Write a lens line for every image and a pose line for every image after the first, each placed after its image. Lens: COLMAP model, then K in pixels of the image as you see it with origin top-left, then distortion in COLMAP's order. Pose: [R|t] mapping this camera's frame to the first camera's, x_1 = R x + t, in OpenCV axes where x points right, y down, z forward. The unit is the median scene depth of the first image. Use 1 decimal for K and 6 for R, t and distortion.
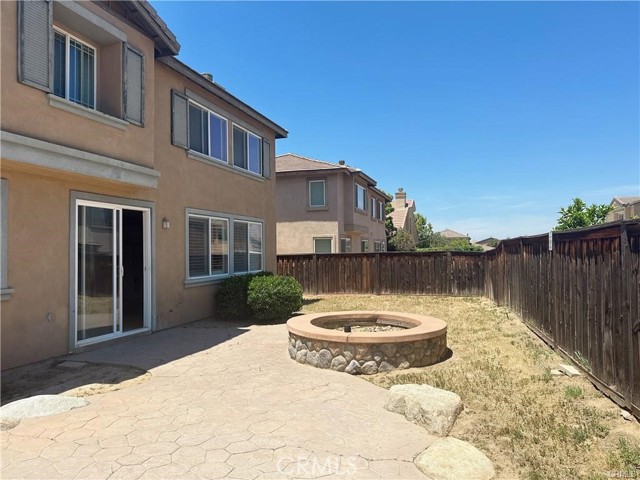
lens RADIAL K [[456.0, 0, 322.2], [0, 456.0, 242.8], [0, 0, 1]] dist [0.028025, -0.034759]
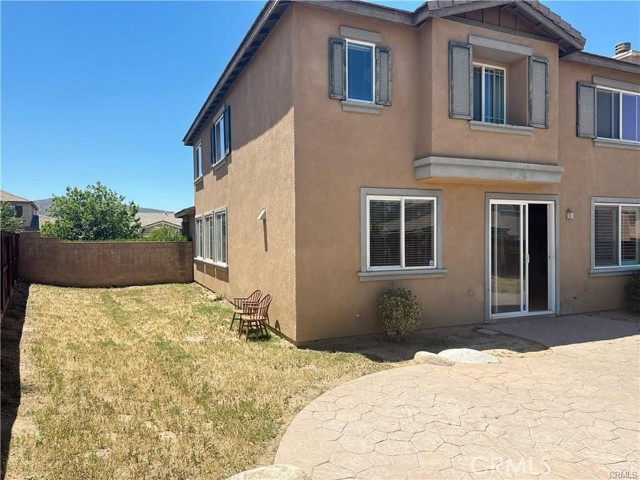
lens RADIAL K [[456.0, 0, 319.5], [0, 456.0, 241.5], [0, 0, 1]] dist [0.028025, -0.034759]
pose [[0.663381, 0.014353, -0.748144, 0.072785], [0.016170, 0.999308, 0.033509, -0.027481], [0.748107, -0.034327, 0.662689, -0.145231]]
